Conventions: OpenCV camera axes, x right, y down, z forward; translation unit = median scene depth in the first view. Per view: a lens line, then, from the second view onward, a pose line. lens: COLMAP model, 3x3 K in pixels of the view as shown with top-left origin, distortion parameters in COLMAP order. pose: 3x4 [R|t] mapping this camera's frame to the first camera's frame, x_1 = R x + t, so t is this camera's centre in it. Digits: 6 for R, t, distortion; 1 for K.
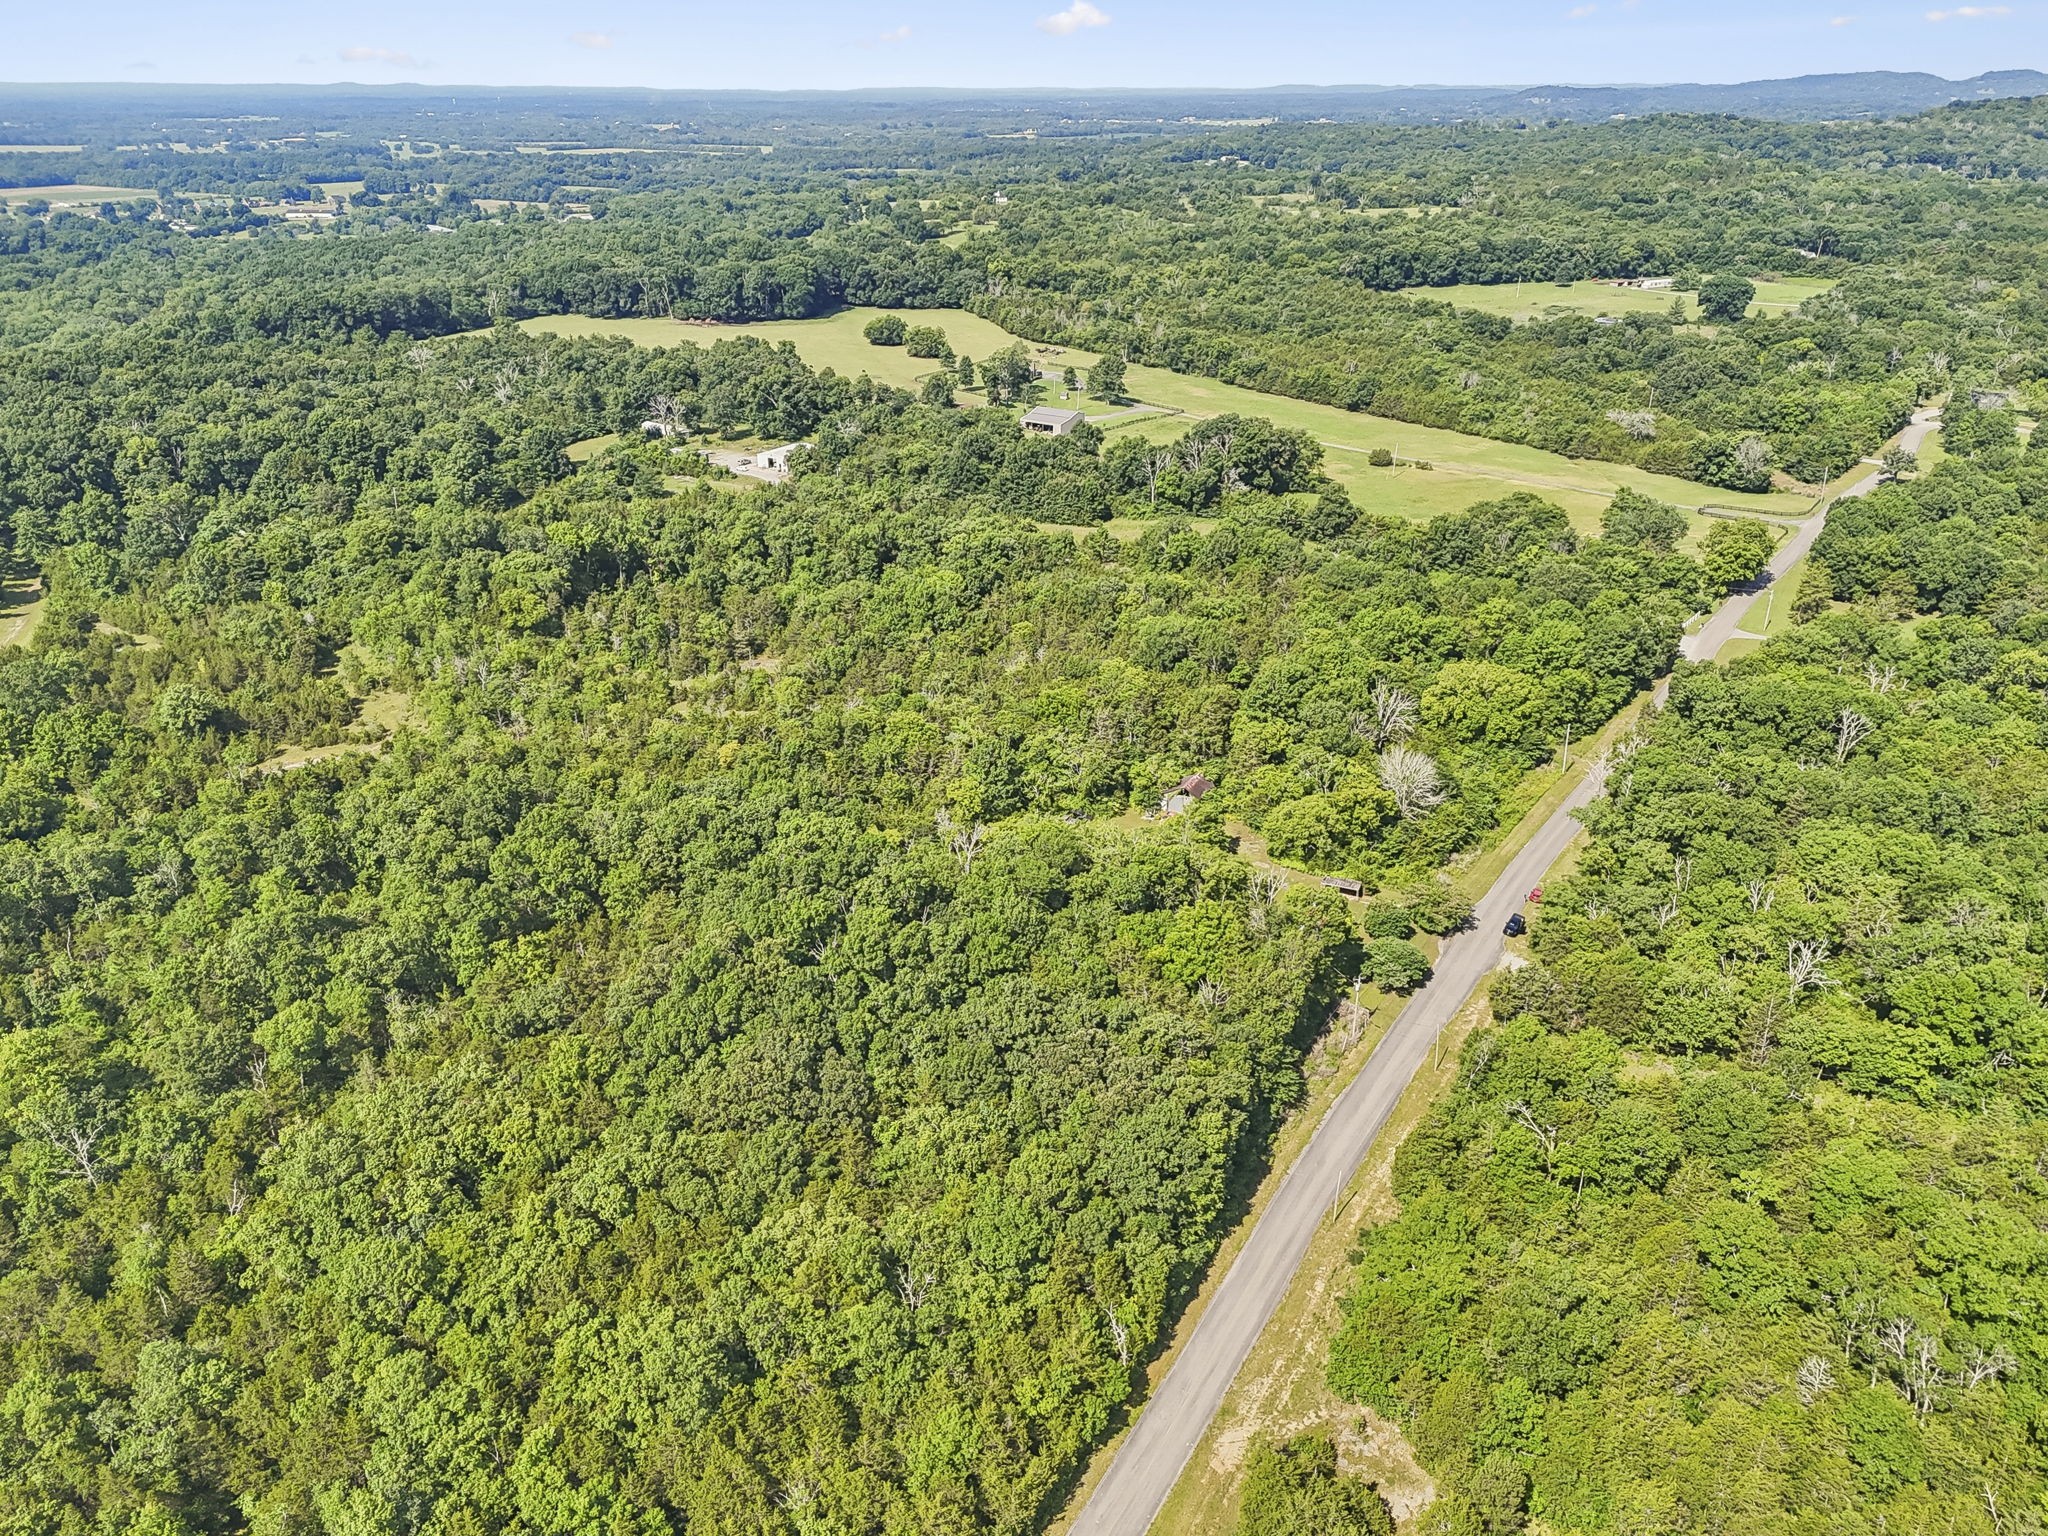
lens RADIAL K [[1470.3, 0, 1024.0], [0, 1470.3, 768.0], [0, 0, 1]] dist [0.095345, -0.088264]
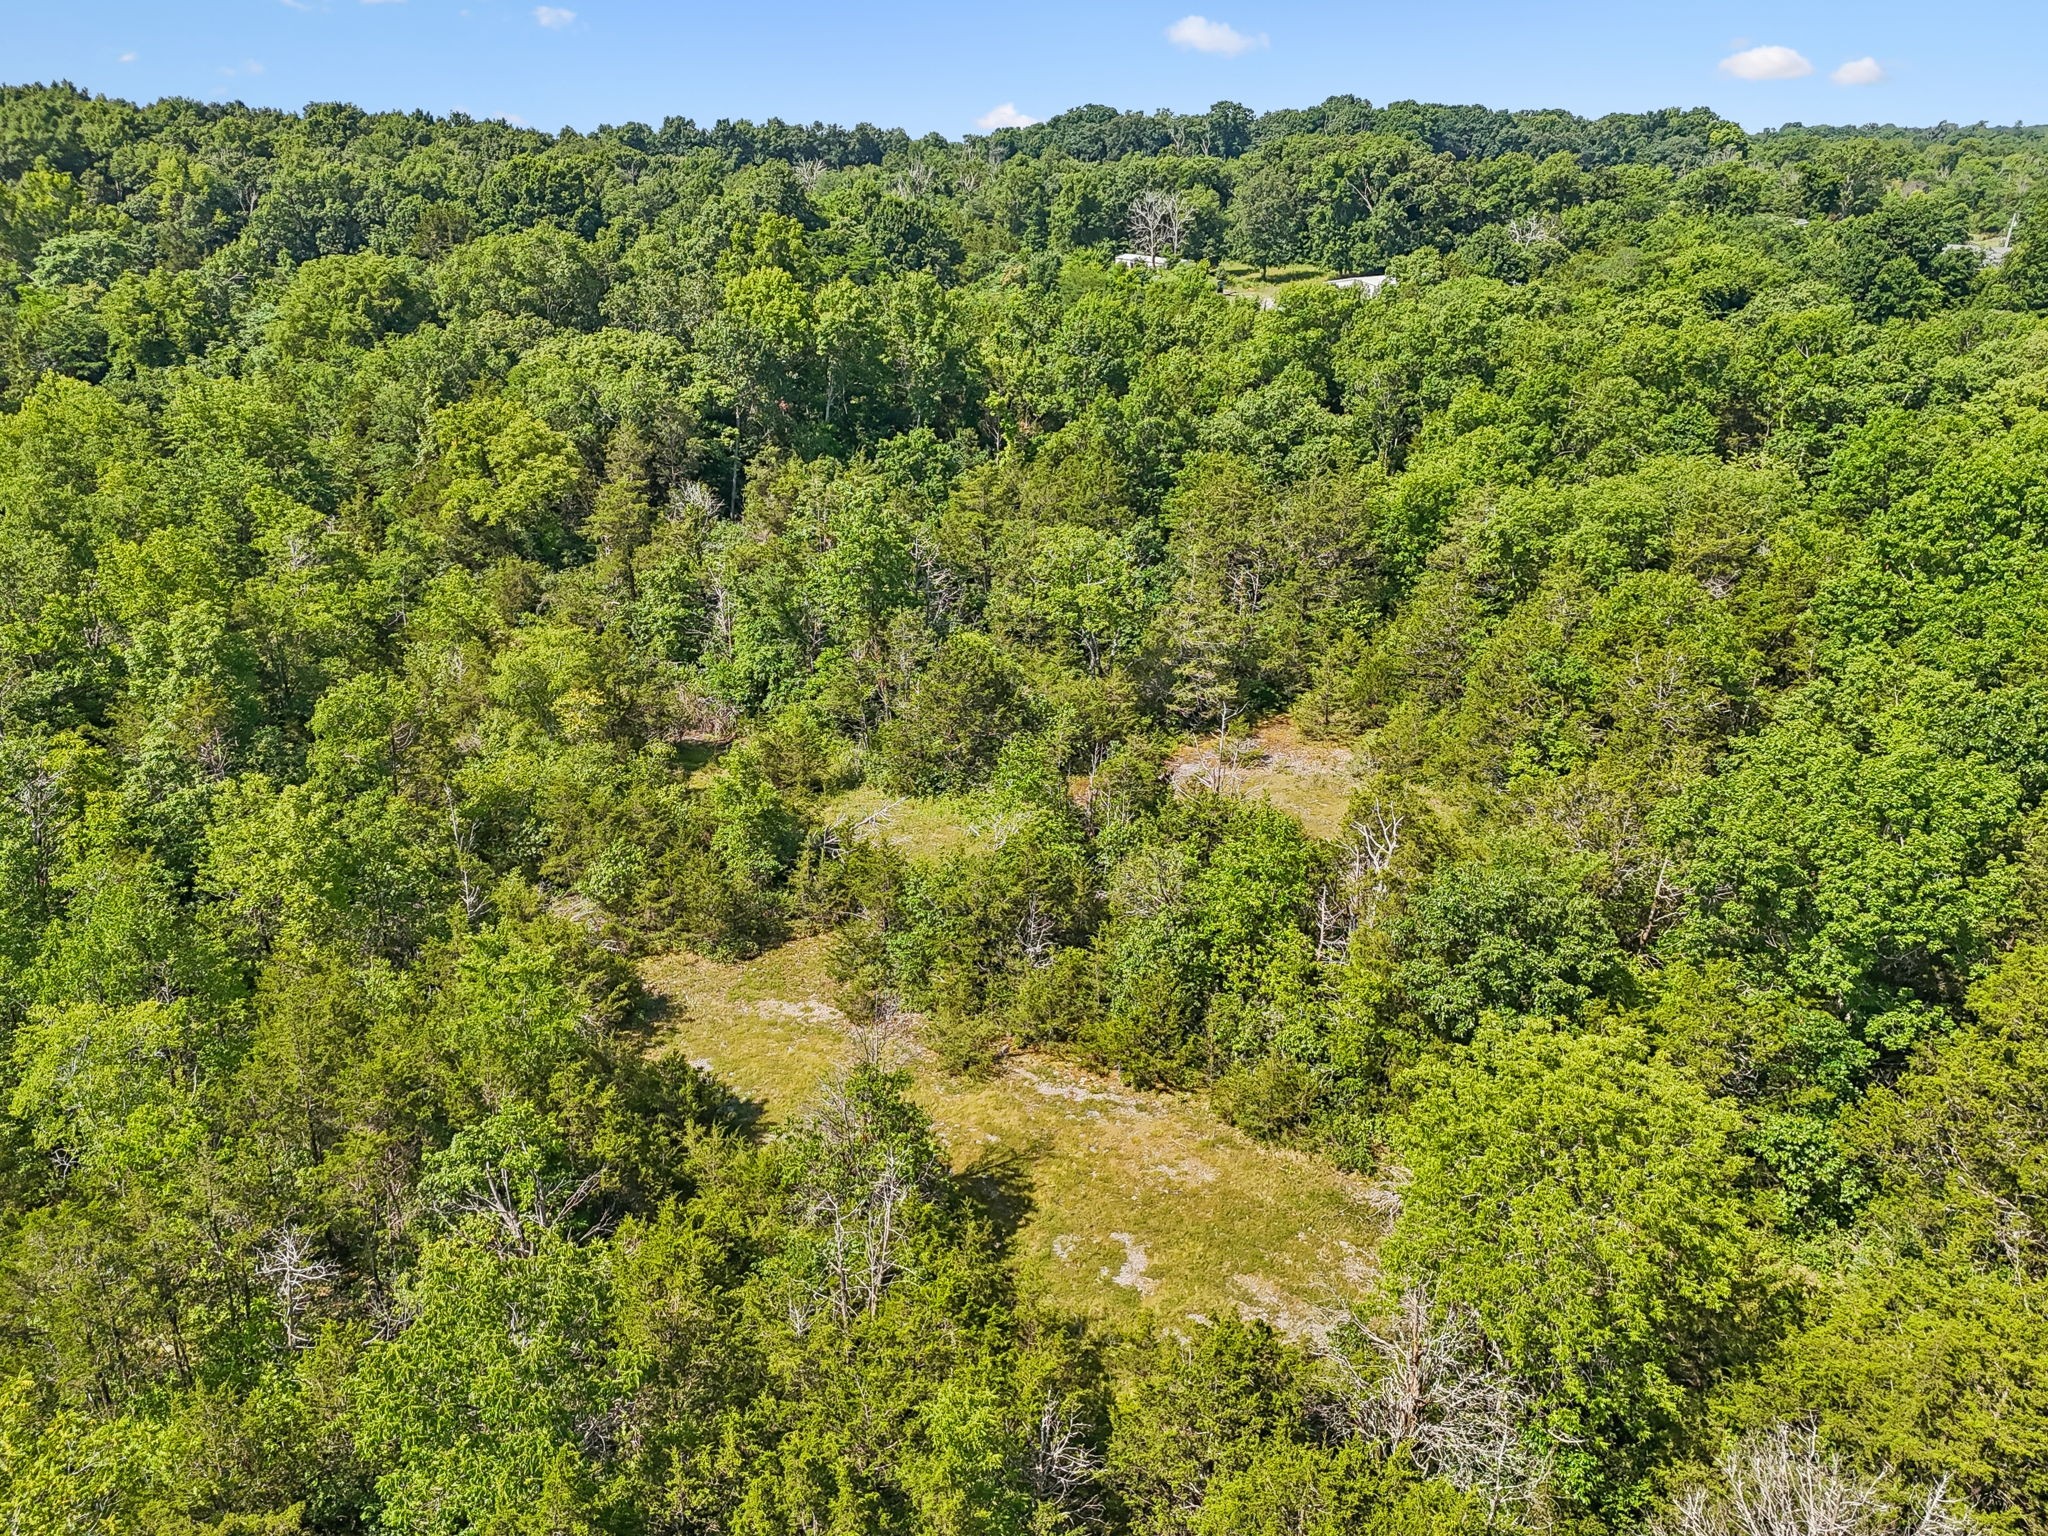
lens RADIAL K [[1470.3, 0, 1024.0], [0, 1470.3, 768.0], [0, 0, 1]] dist [0.095345, -0.088264]
pose [[0.937518, 0.137145, -0.319767, -0.135393], [-0.146008, 0.989276, -0.003789, -0.060568], [0.315818, 0.050241, 0.947489, 0.741577]]
